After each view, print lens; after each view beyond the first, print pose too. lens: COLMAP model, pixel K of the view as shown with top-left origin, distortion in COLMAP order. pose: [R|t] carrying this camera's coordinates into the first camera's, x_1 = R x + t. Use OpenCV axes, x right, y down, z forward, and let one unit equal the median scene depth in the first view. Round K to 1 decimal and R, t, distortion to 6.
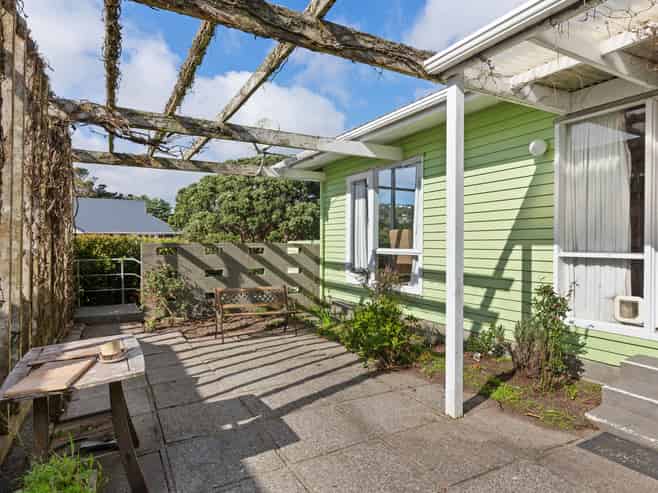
lens RADIAL K [[396.3, 0, 329.0], [0, 396.3, 246.5], [0, 0, 1]] dist [0.000889, -0.000074]
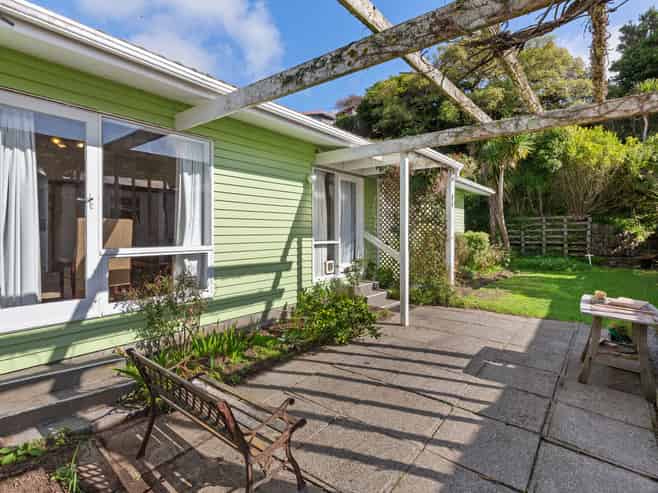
lens RADIAL K [[336.3, 0, 329.0], [0, 336.3, 246.5], [0, 0, 1]] dist [0.000921, 0.000155]
pose [[-0.378878, -0.046477, 0.924279, -0.754903], [0.005599, 0.998605, 0.052510, -0.039099], [-0.925430, 0.025070, -0.378089, 1.390161]]
